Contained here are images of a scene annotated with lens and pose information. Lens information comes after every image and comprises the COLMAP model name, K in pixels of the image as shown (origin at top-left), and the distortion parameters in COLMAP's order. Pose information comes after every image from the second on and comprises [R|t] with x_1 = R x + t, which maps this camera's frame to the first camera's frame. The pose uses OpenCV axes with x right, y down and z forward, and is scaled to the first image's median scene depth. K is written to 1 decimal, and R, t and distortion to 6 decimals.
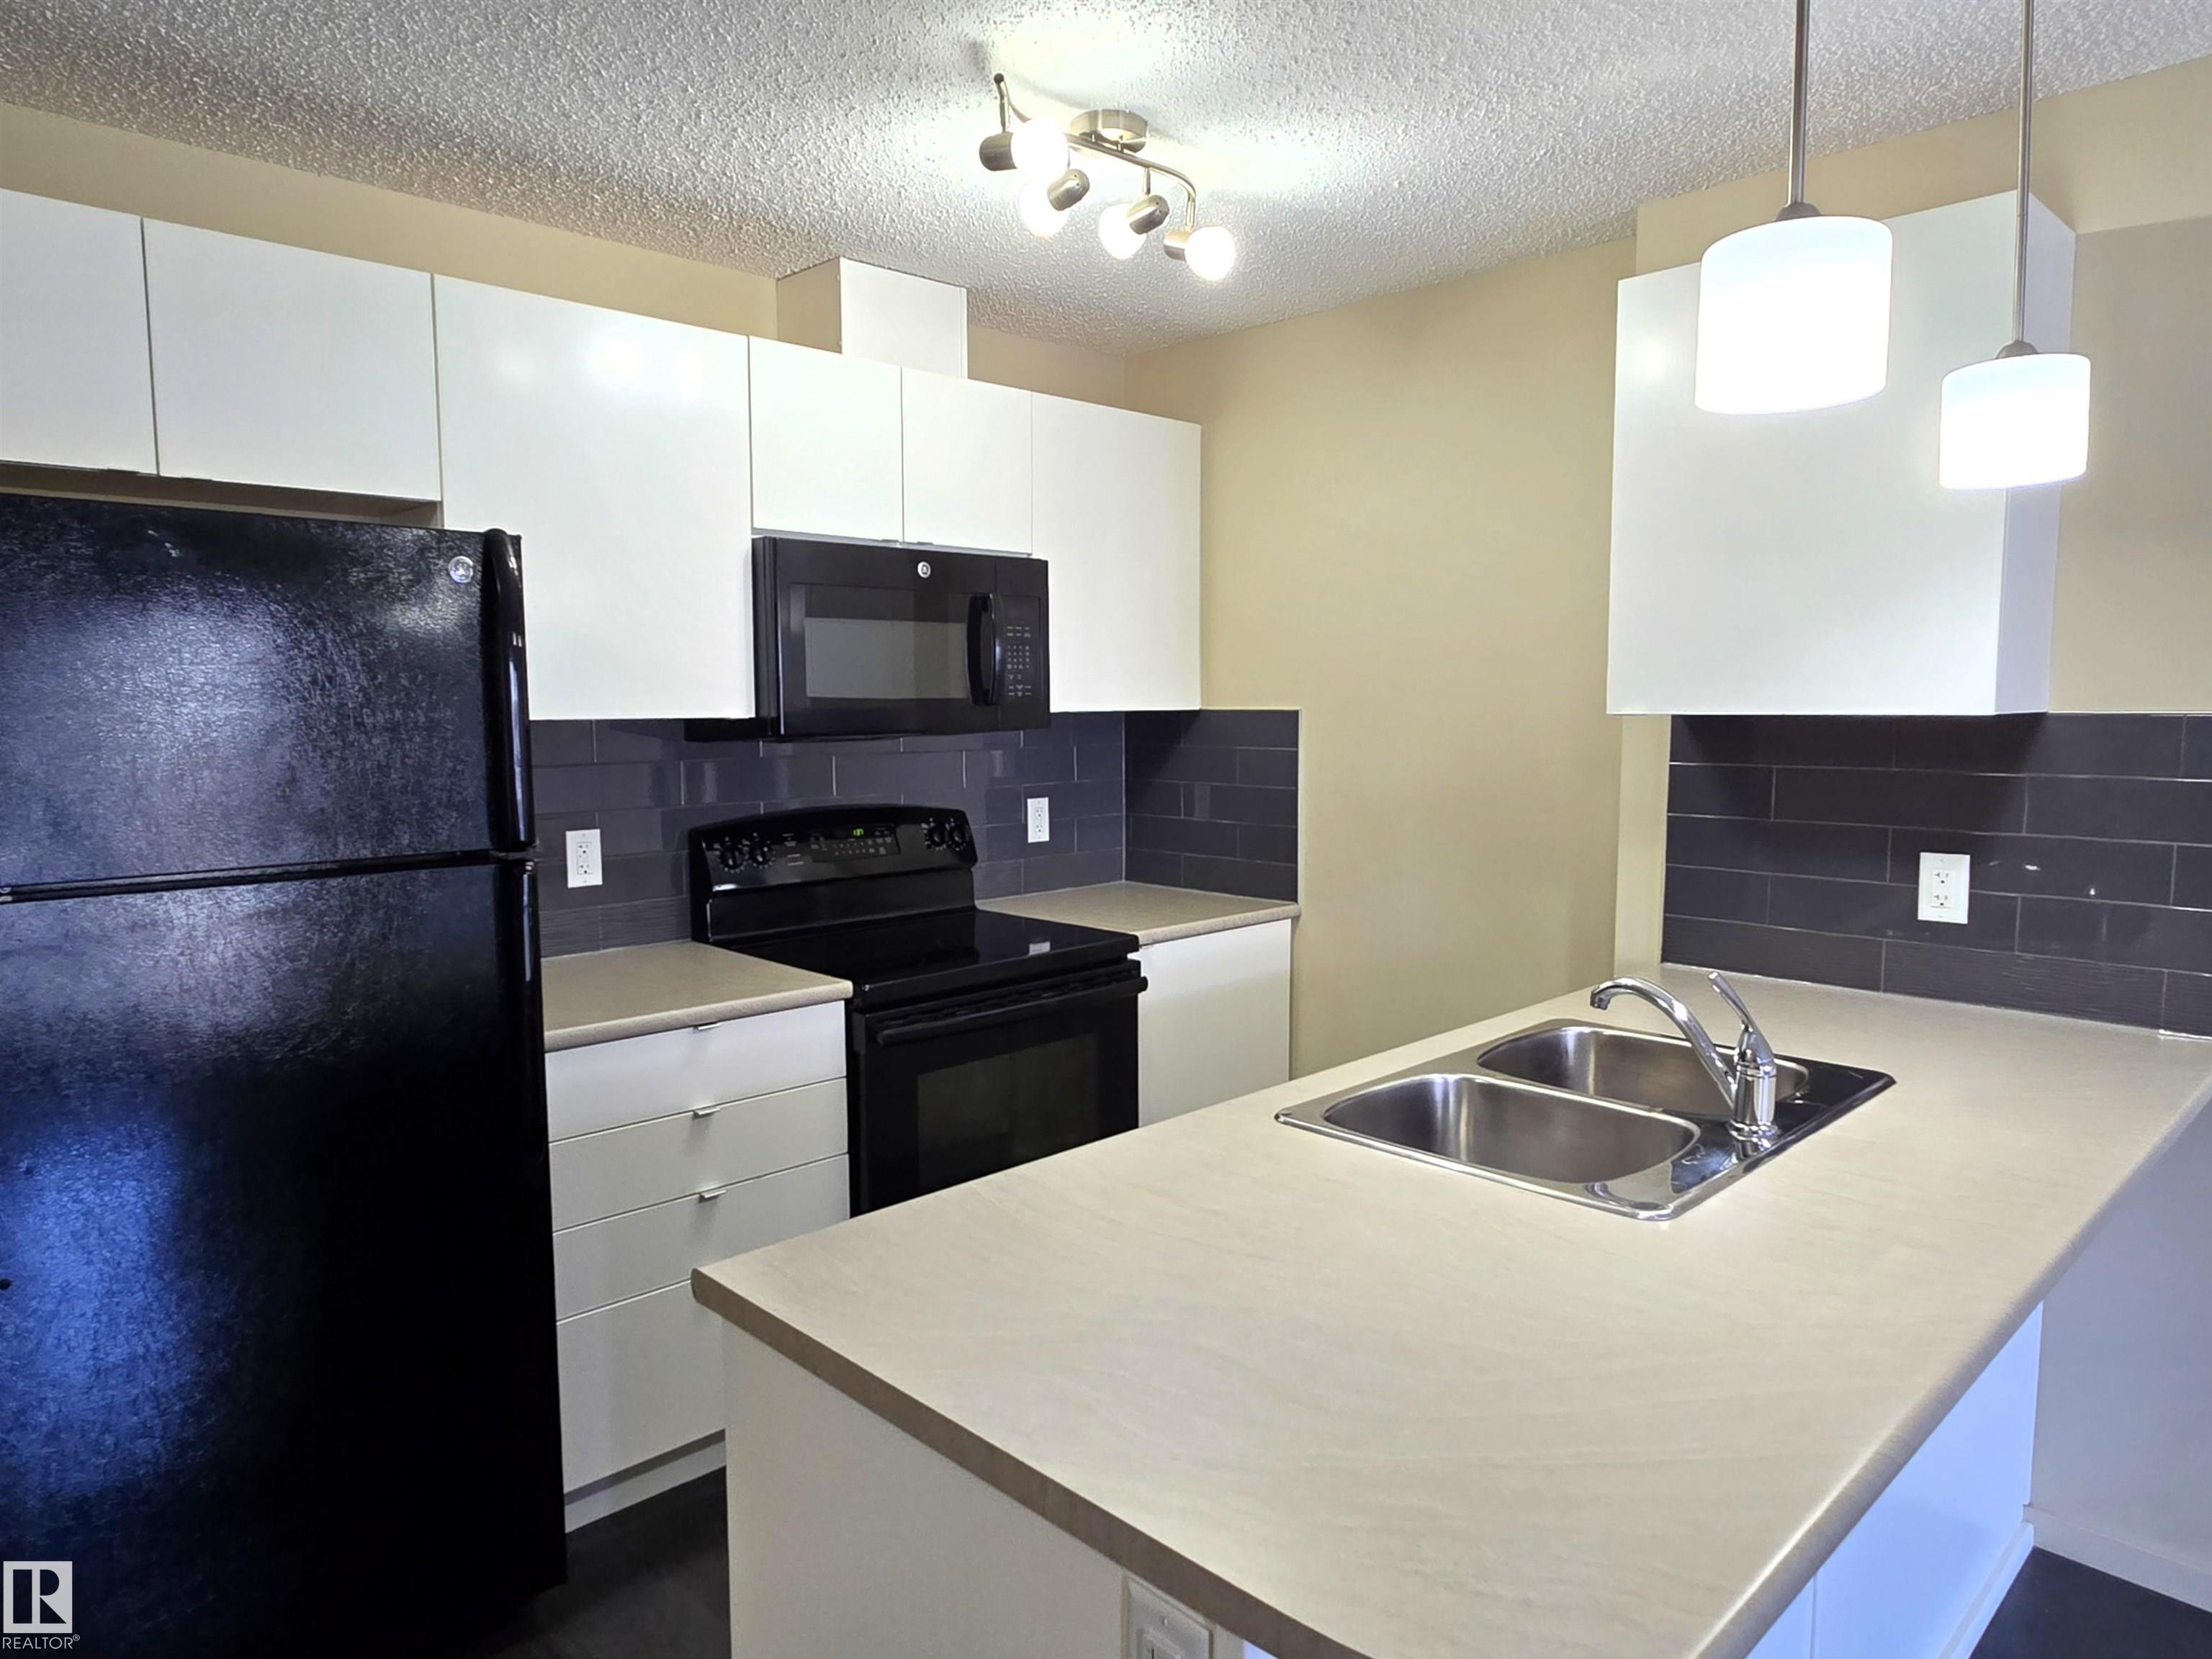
lens RADIAL K [[1403.2, 0, 1084.9], [0, 1403.2, 832.1], [0, 0, 1]] dist [-0.001073, 0.001361]
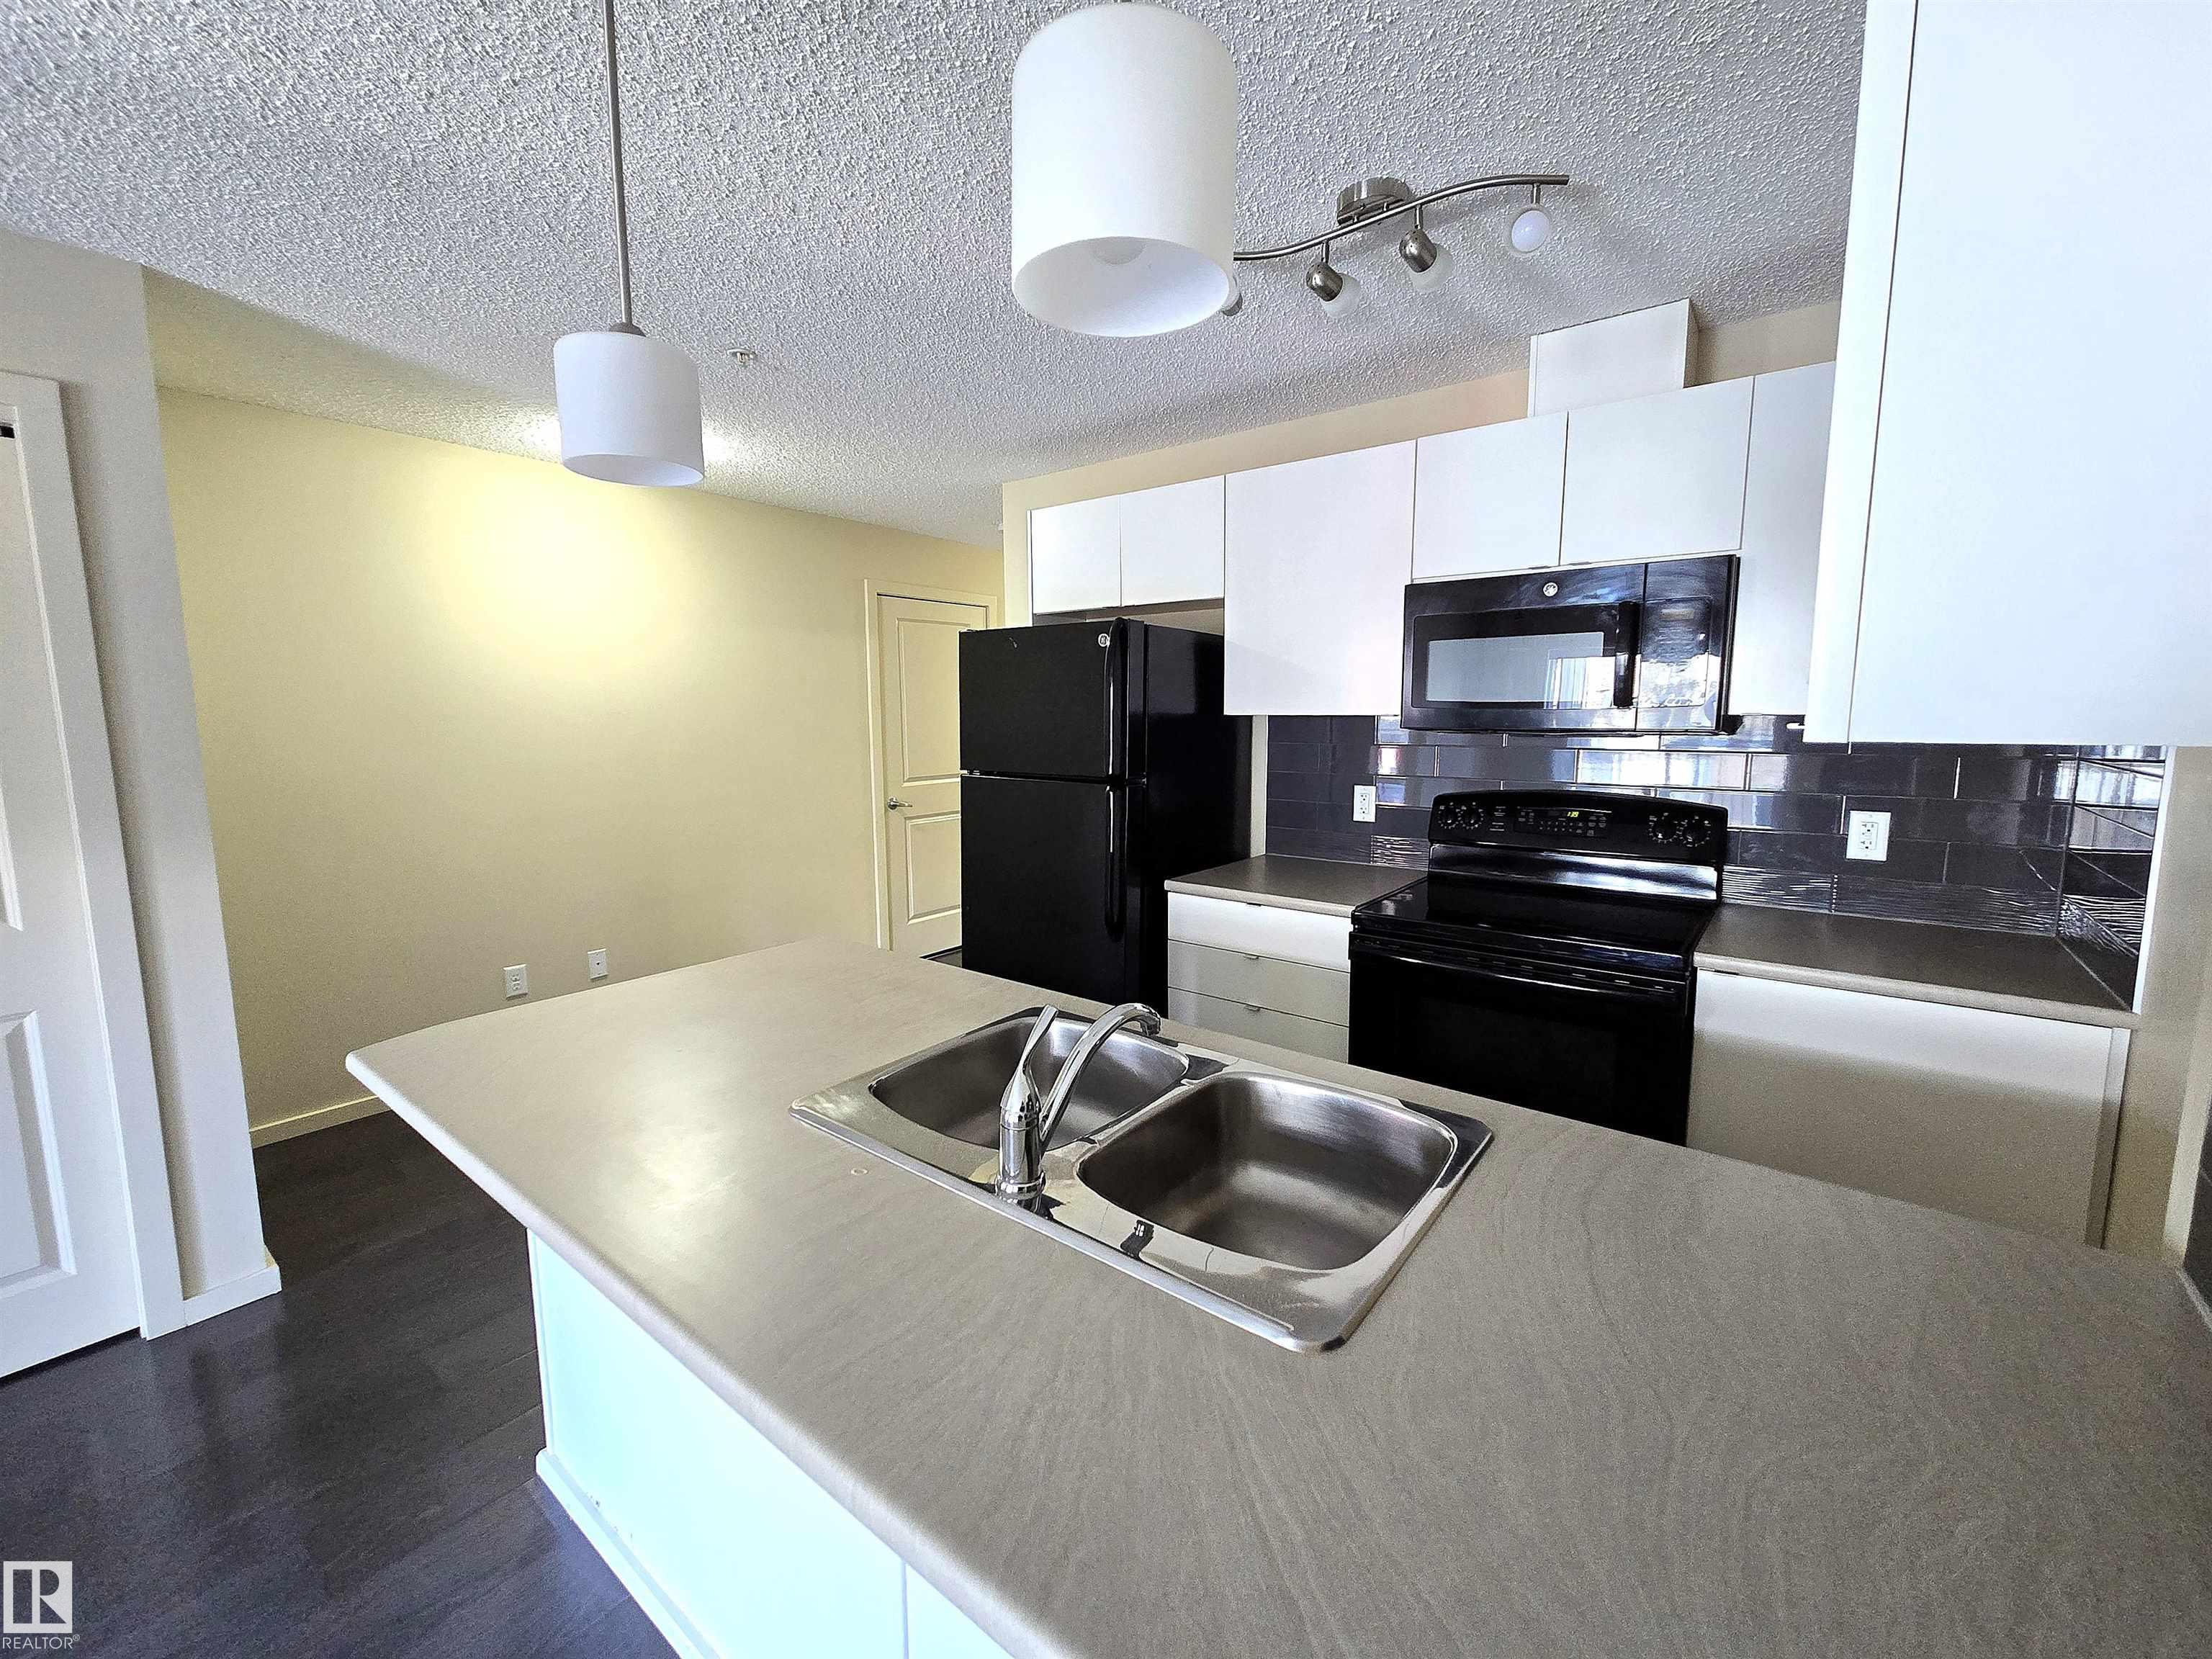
lens RADIAL K [[901.7, 0, 1113.7], [0, 901.7, 817.3], [0, 0, 1]] dist [0.000486, -0.000001]
pose [[0.145520, 0.120554, -0.981983, 0.680654], [-0.091652, 0.989923, 0.107947, -0.056695], [0.985101, 0.074292, 0.155103, 0.640978]]
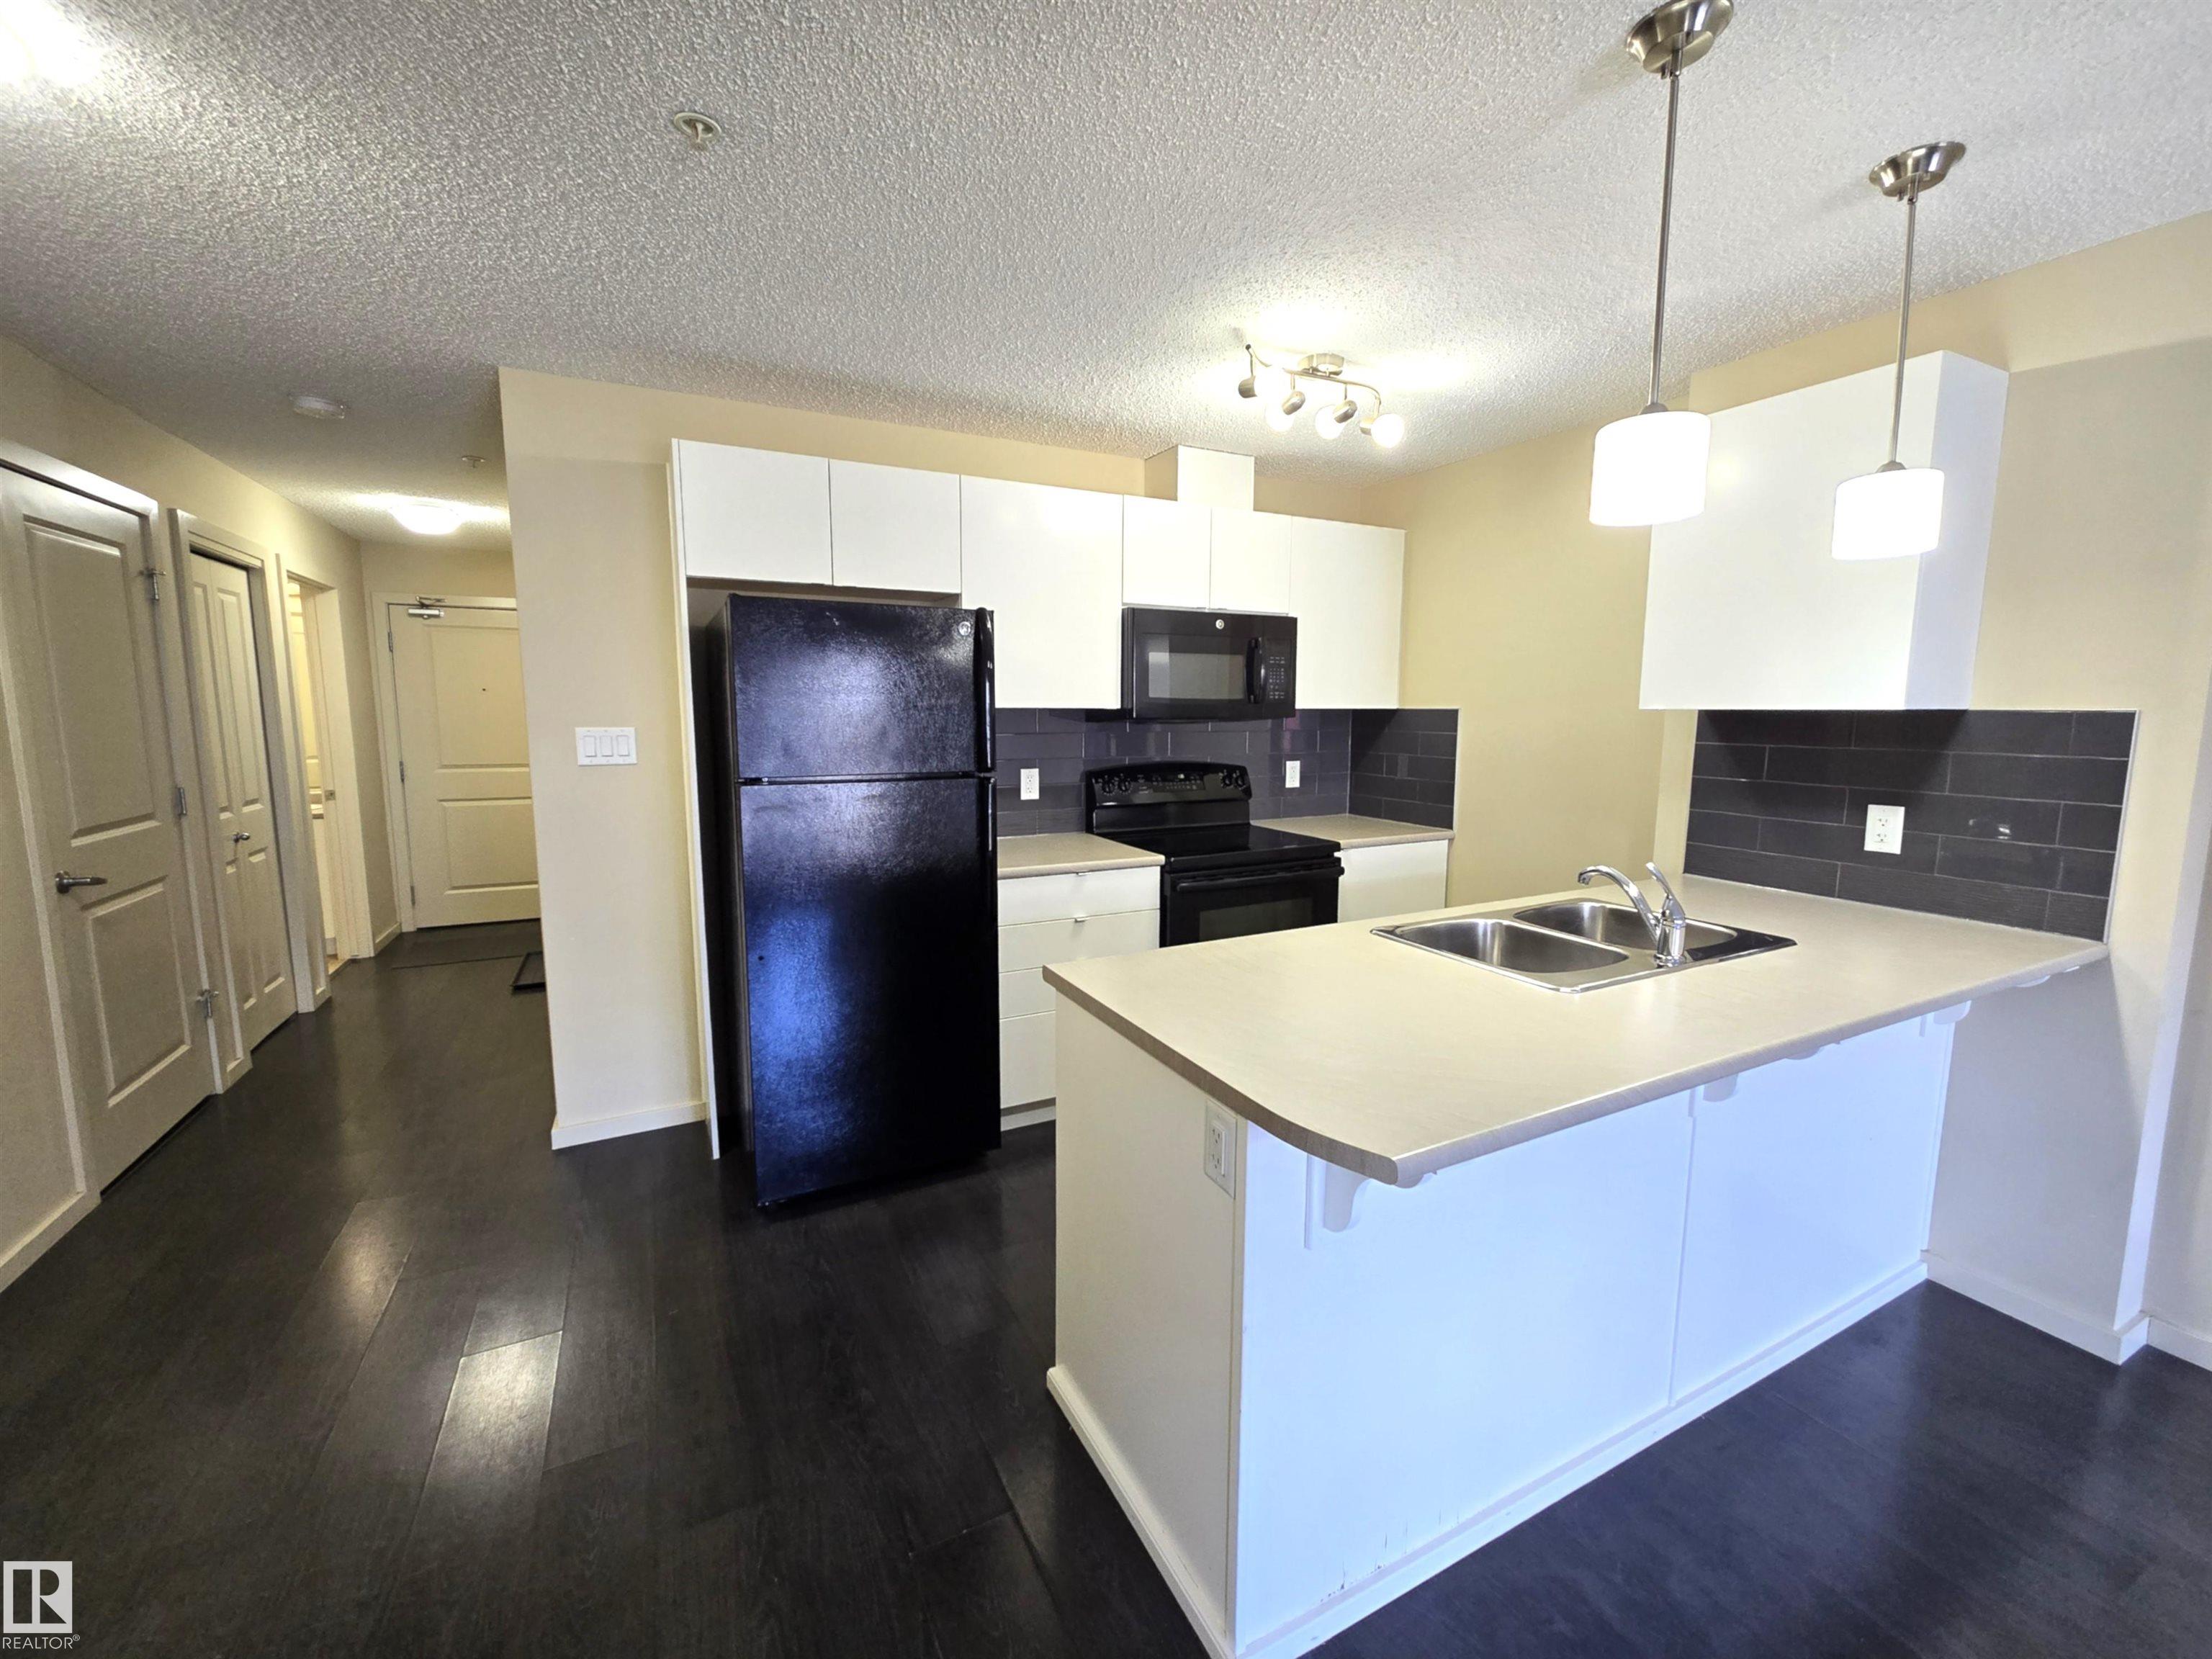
lens RADIAL K [[901.7, 0, 1113.7], [0, 901.7, 817.3], [0, 0, 1]] dist [0.000486, -0.000001]
pose [[0.959057, 0.041595, -0.280142, 0.095708], [-0.034283, 0.998933, 0.030954, 0.024426], [0.281130, -0.020083, 0.959459, -0.127851]]
